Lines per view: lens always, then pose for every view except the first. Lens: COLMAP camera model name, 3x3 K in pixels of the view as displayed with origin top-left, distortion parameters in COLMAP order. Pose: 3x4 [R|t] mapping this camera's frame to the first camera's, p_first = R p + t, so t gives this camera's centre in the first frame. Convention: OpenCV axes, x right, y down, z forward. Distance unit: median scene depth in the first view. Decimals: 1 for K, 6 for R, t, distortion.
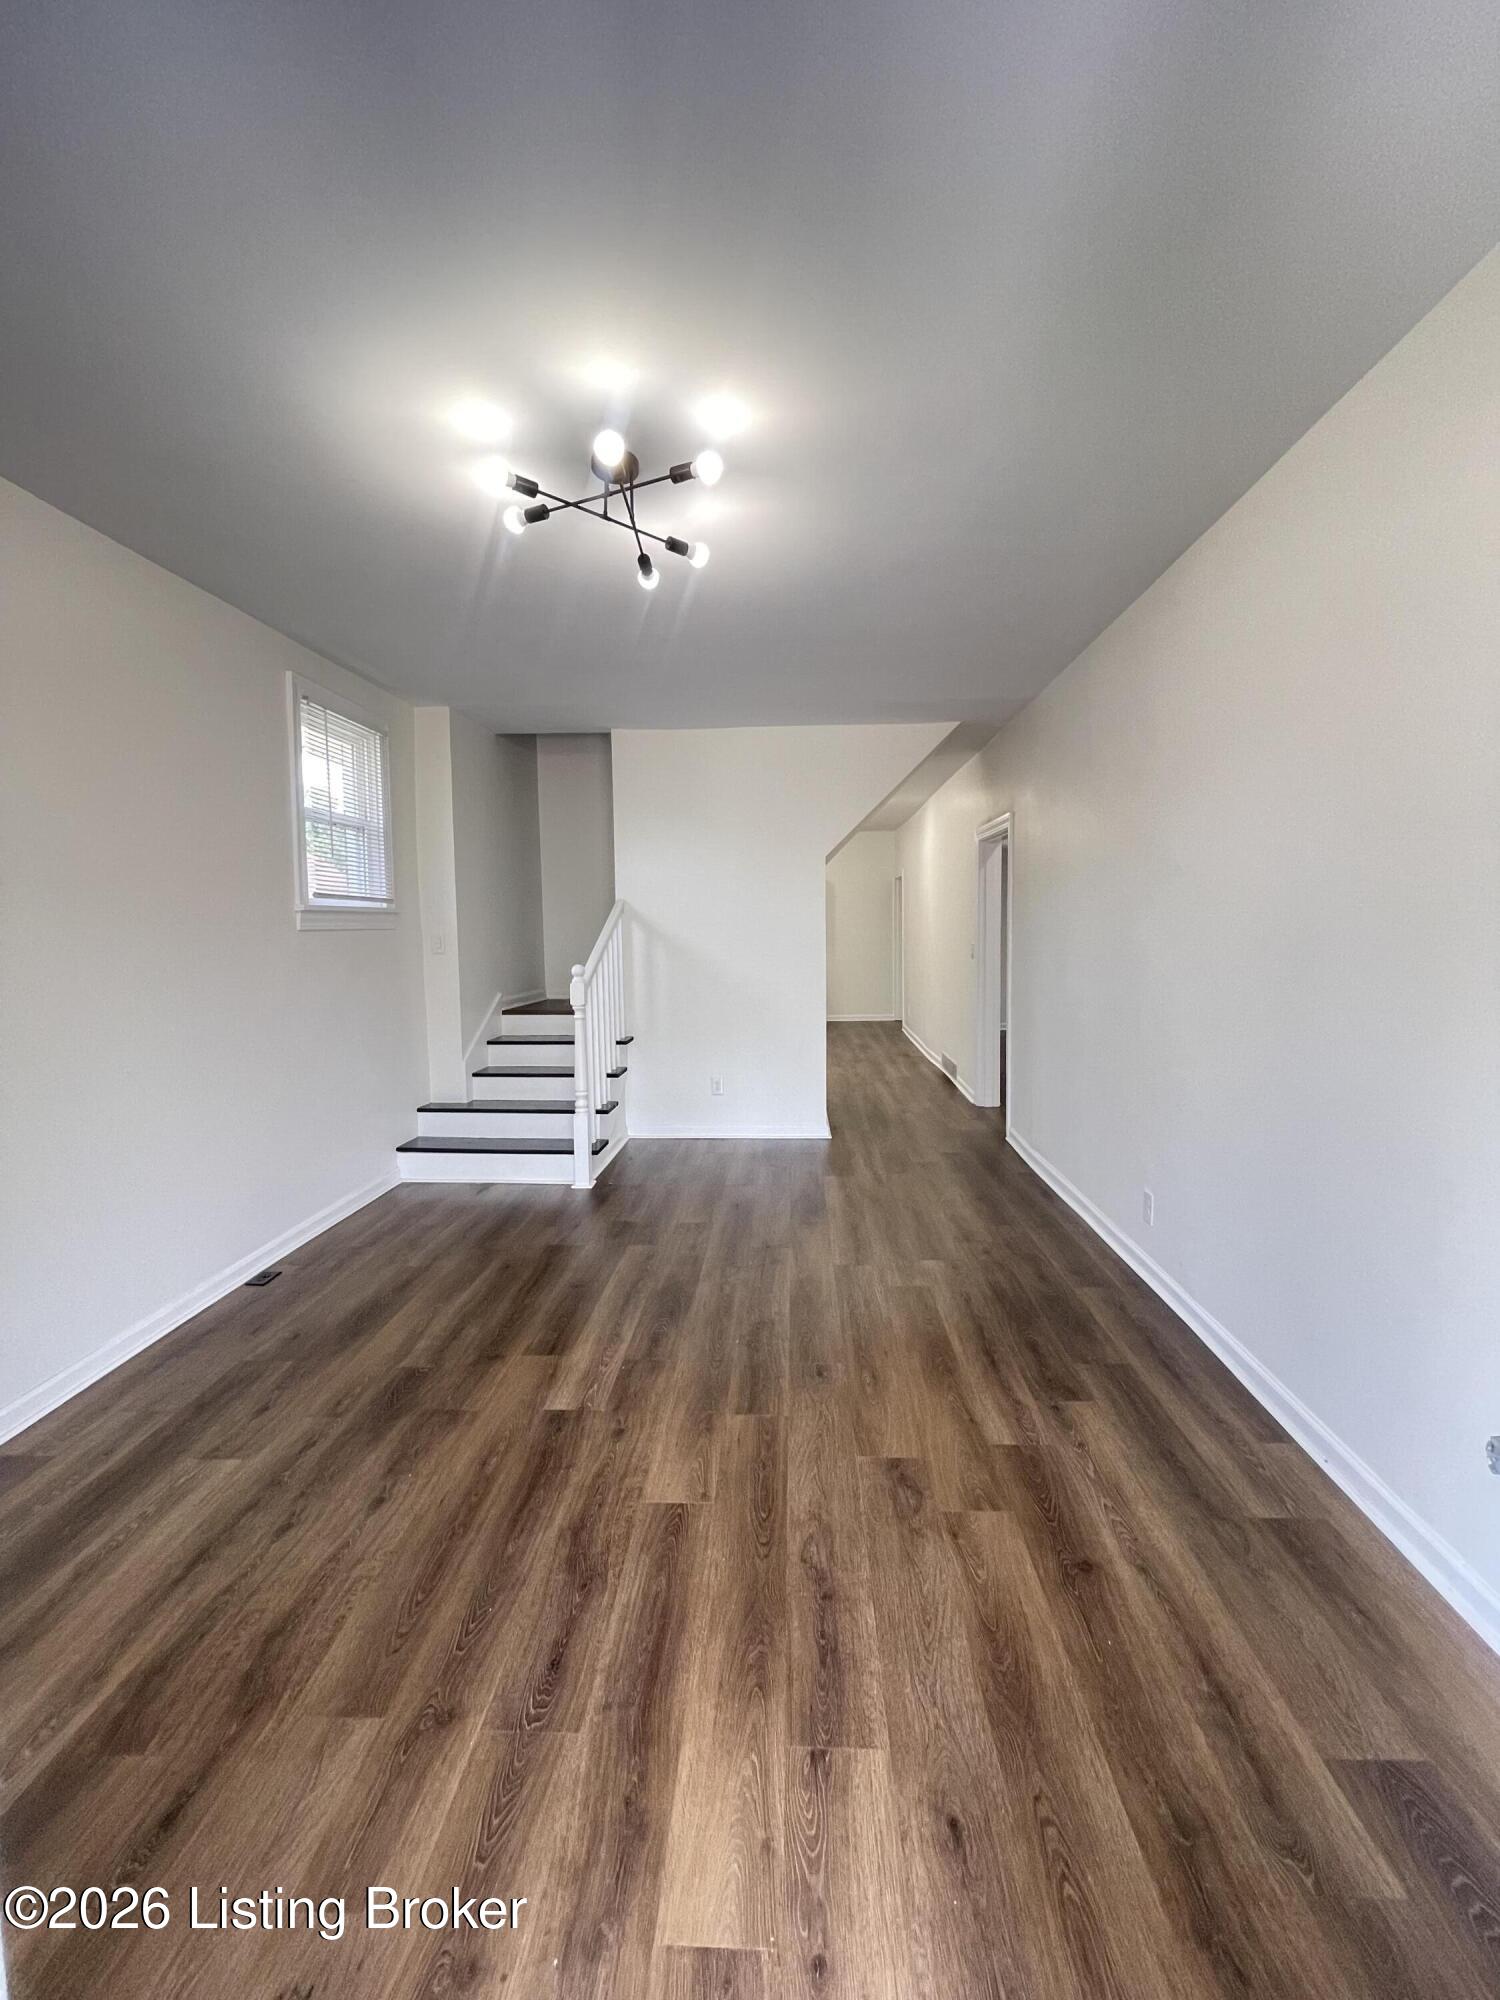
lens RADIAL K [[804.4, 0, 752.1], [0, 804.4, 980.3], [0, 0, 1]] dist [0.000998, 0.000137]
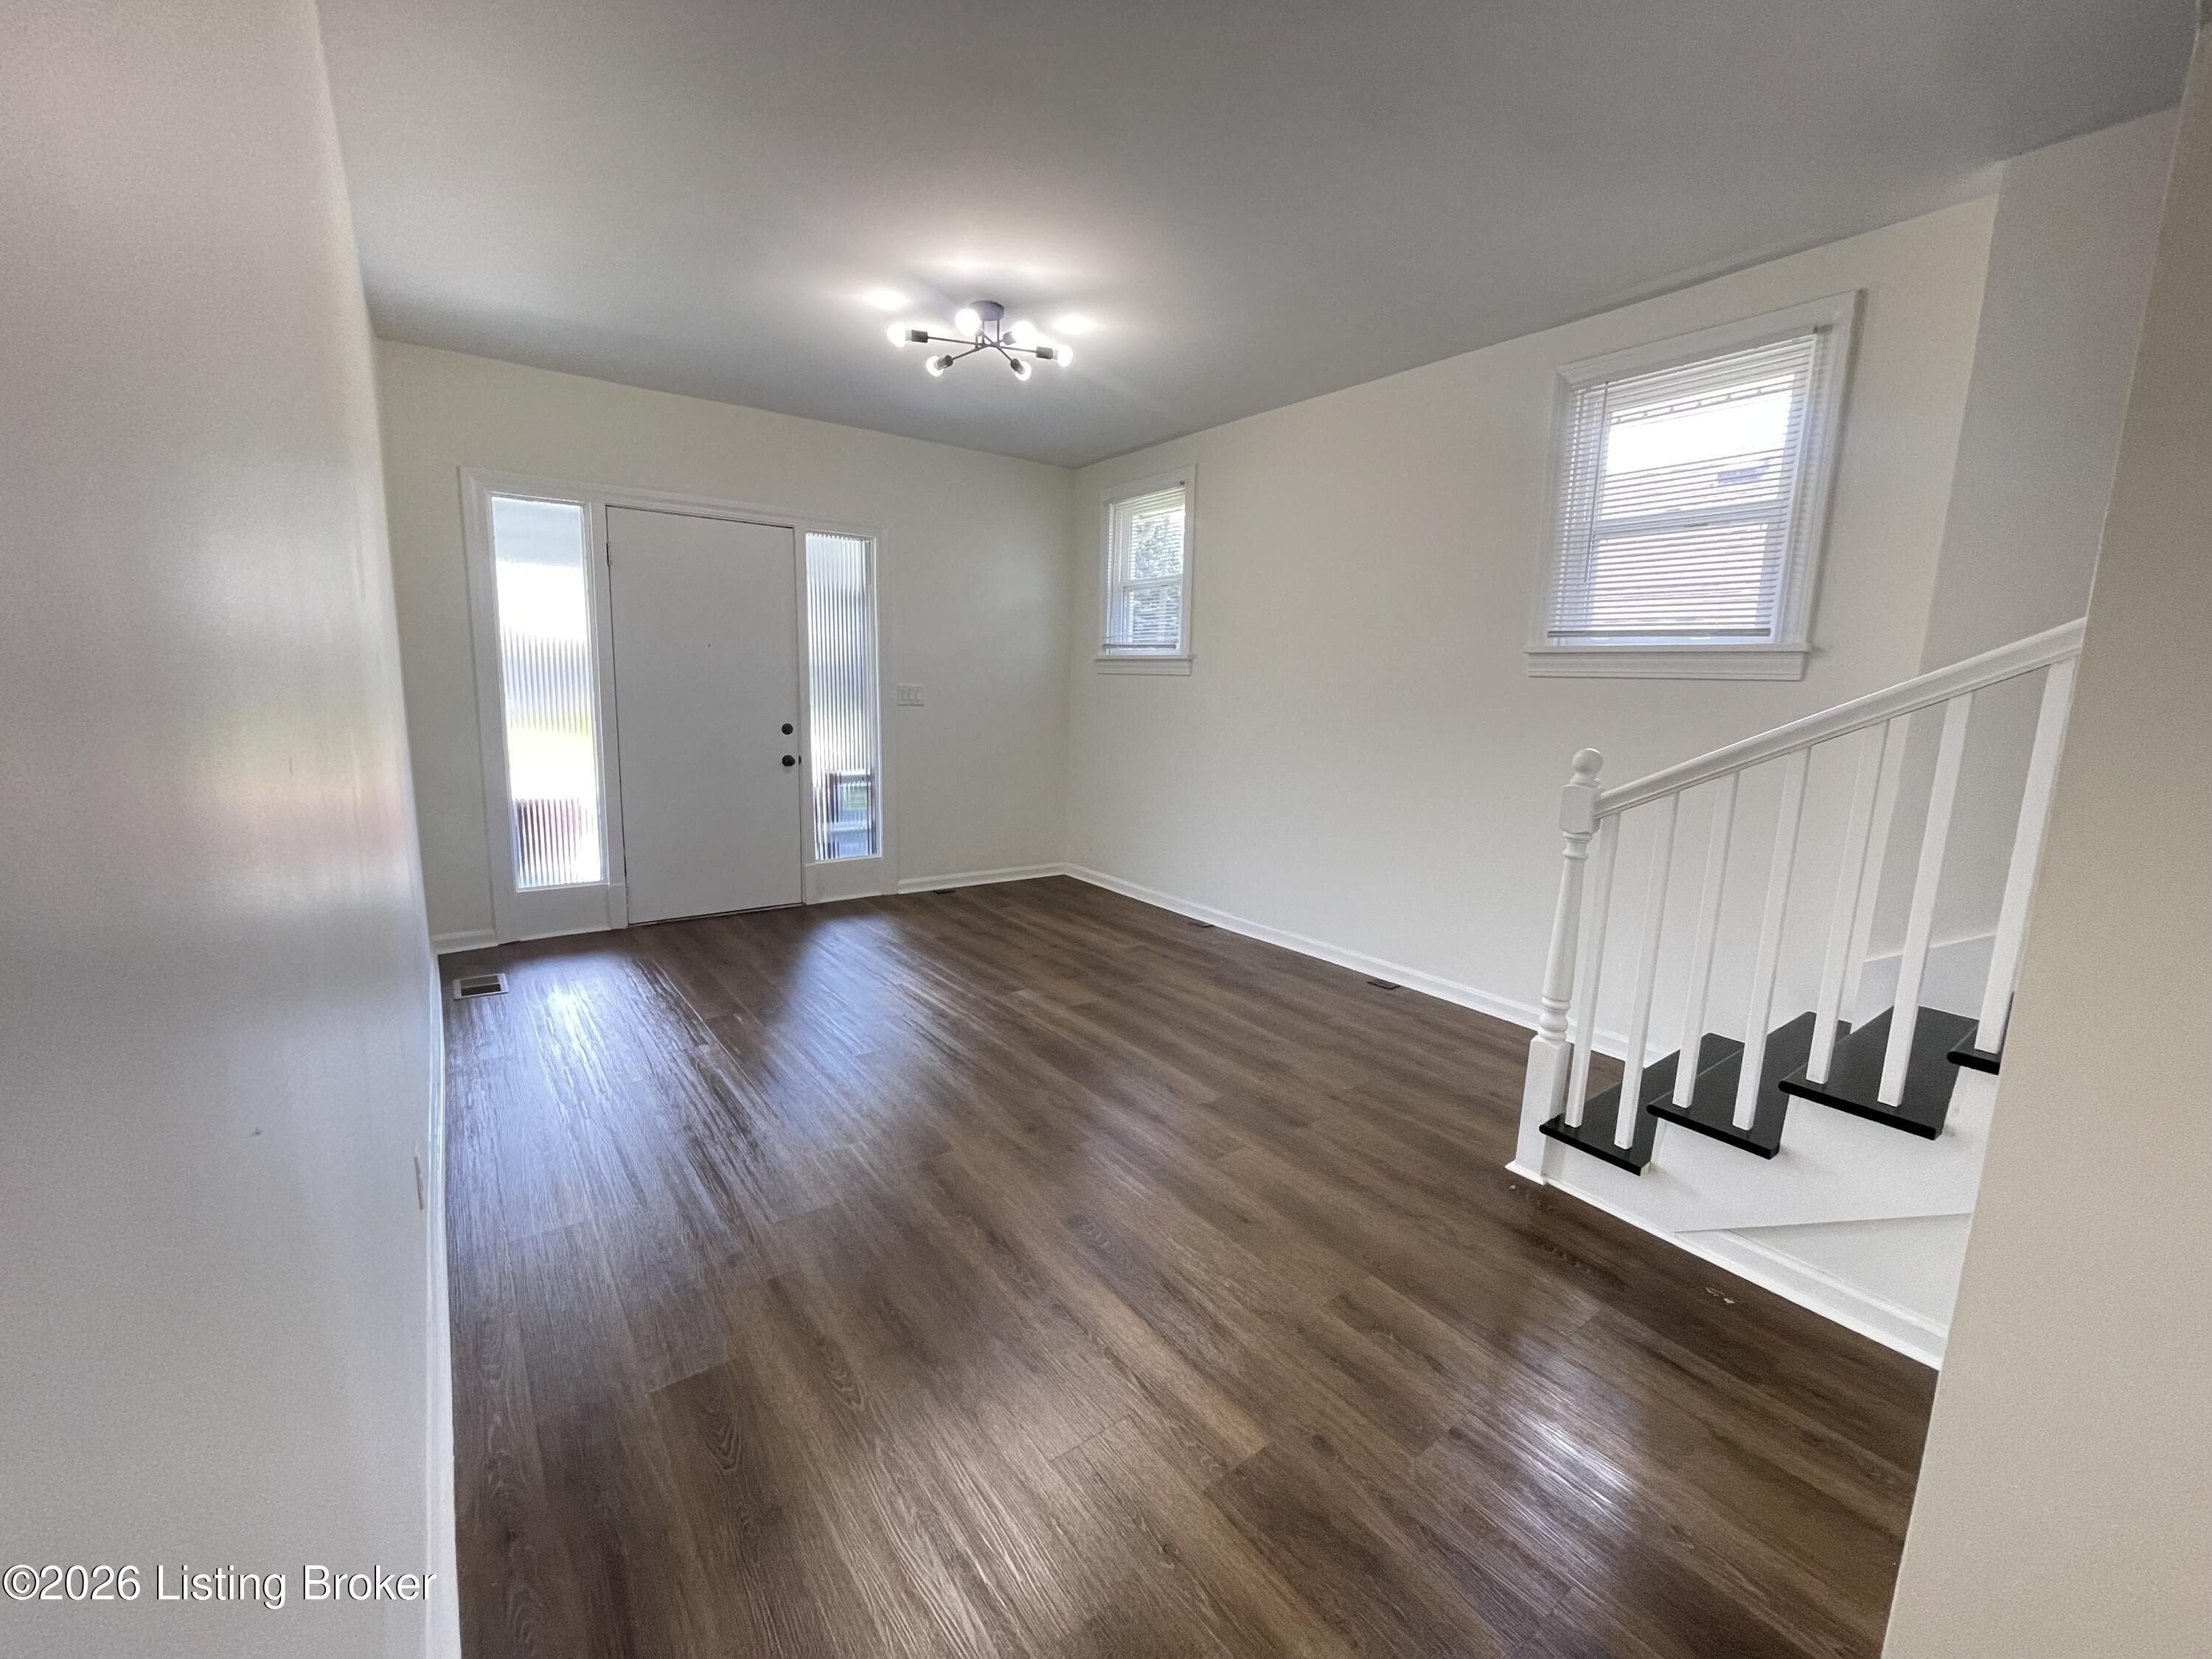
lens RADIAL K [[889.6, 0, 1106.0], [0, 889.6, 829.5], [0, 0, 1]] dist [0.000998, 0.000137]
pose [[-0.766660, 0.095900, -0.634850, 0.612694], [-0.058602, 0.974203, 0.217931, -0.123096], [0.639373, 0.204283, -0.741263, 2.107775]]
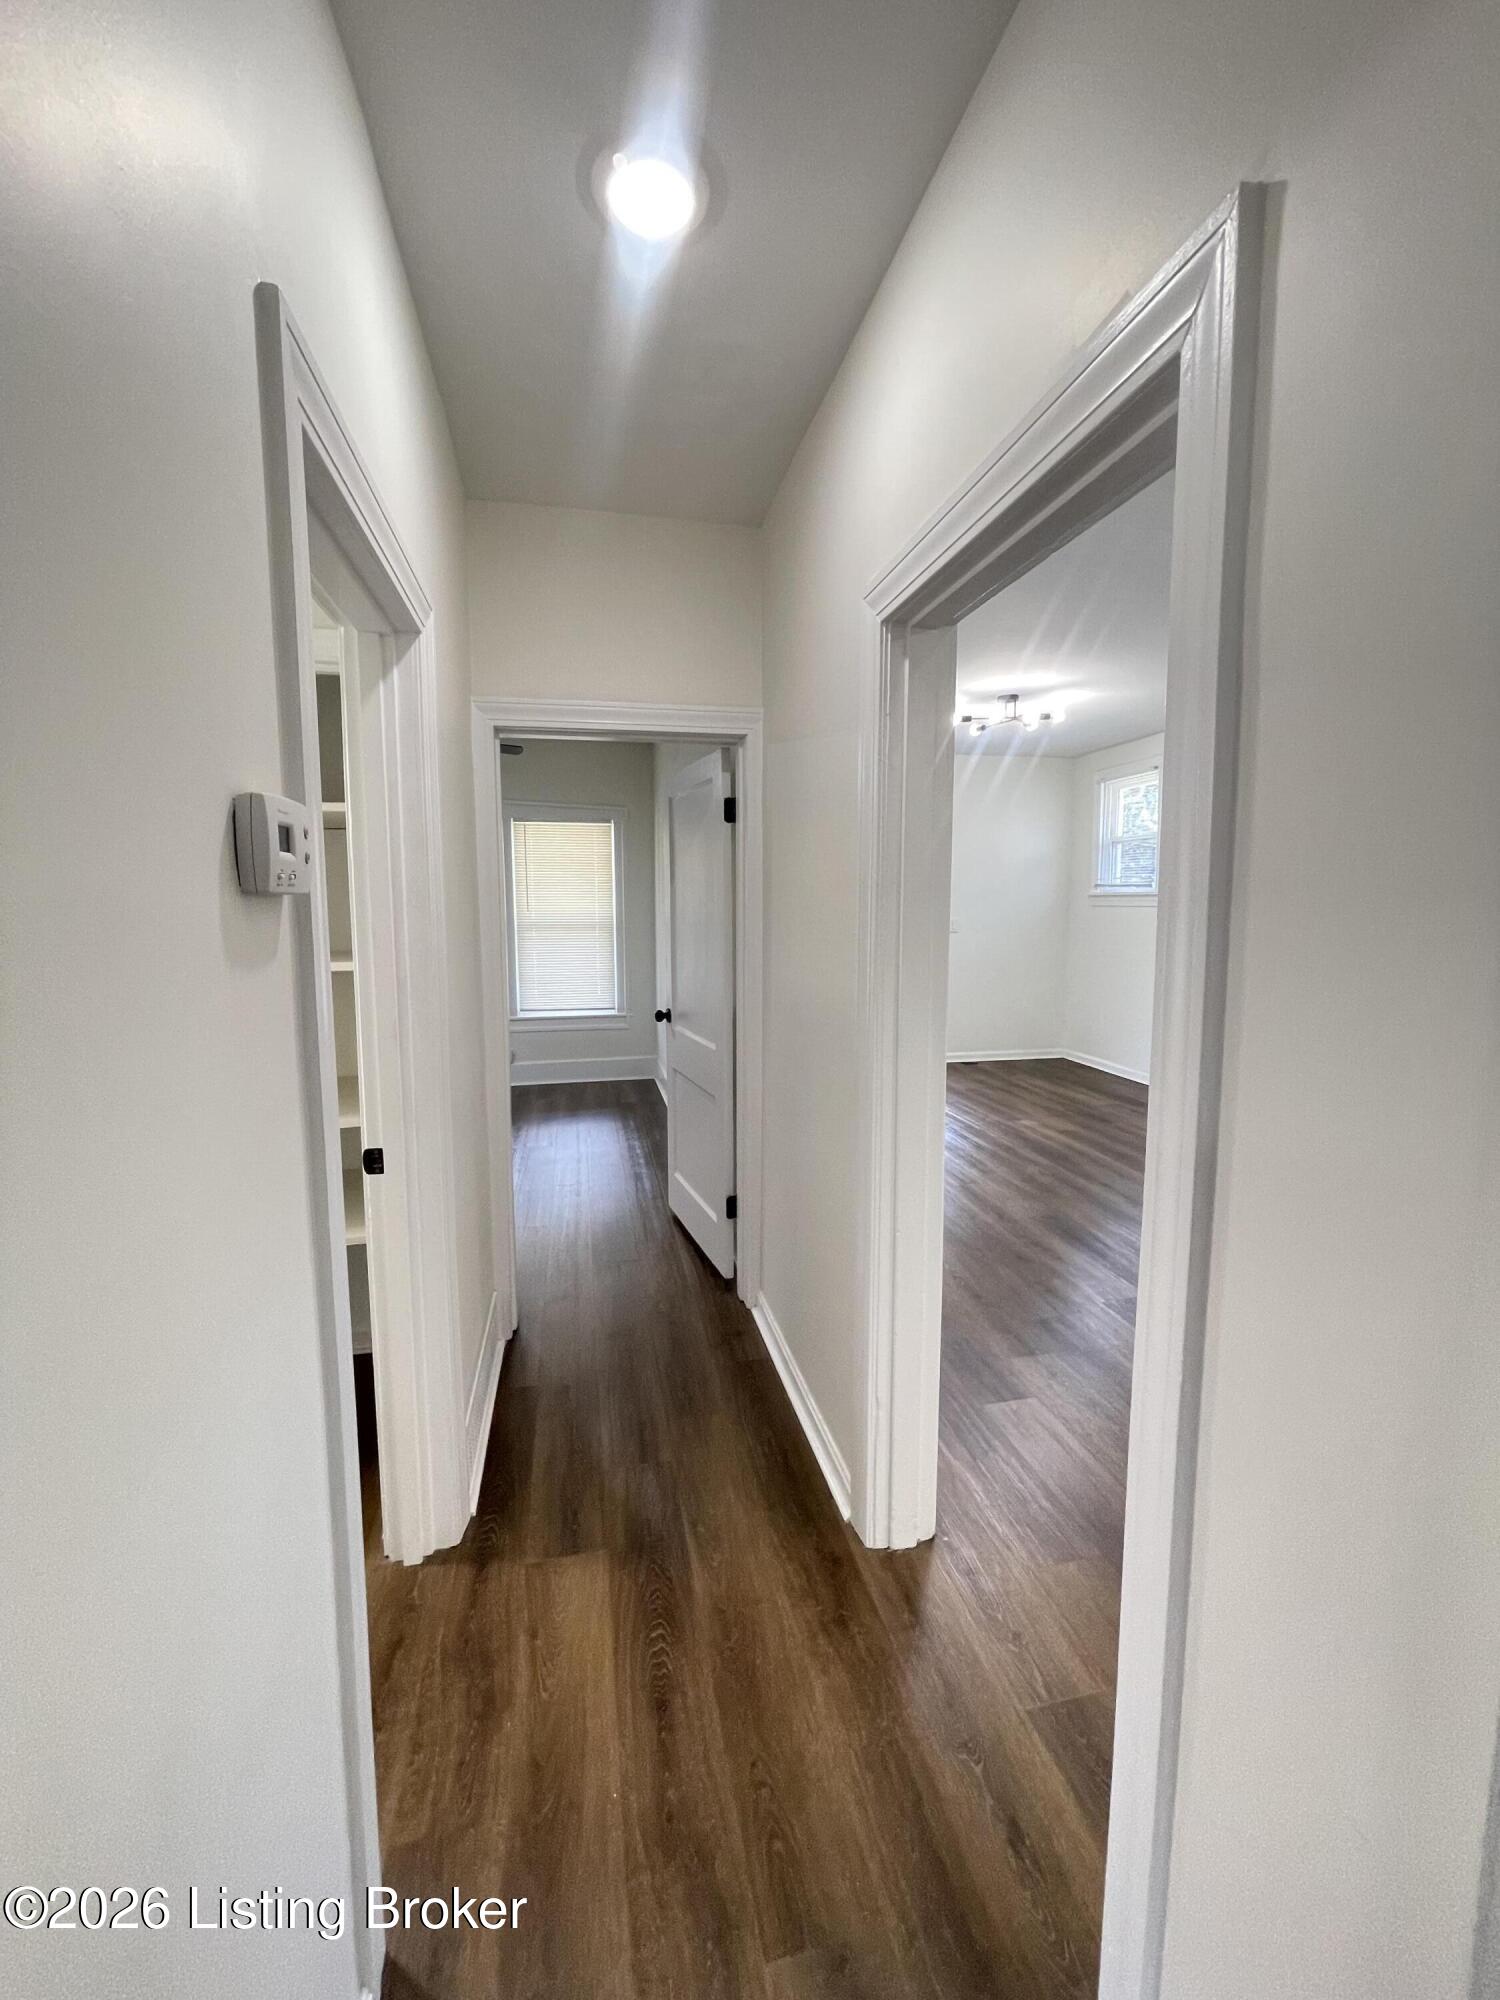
lens RADIAL K [[804.4, 0, 752.1], [0, 804.4, 980.3], [0, 0, 1]] dist [0.000998, 0.000137]
pose [[-0.965862, 0.042108, -0.255610, 0.989787], [0.000287, 0.986875, 0.161489, -0.212427], [0.259055, 0.155903, -0.953197, 2.706753]]
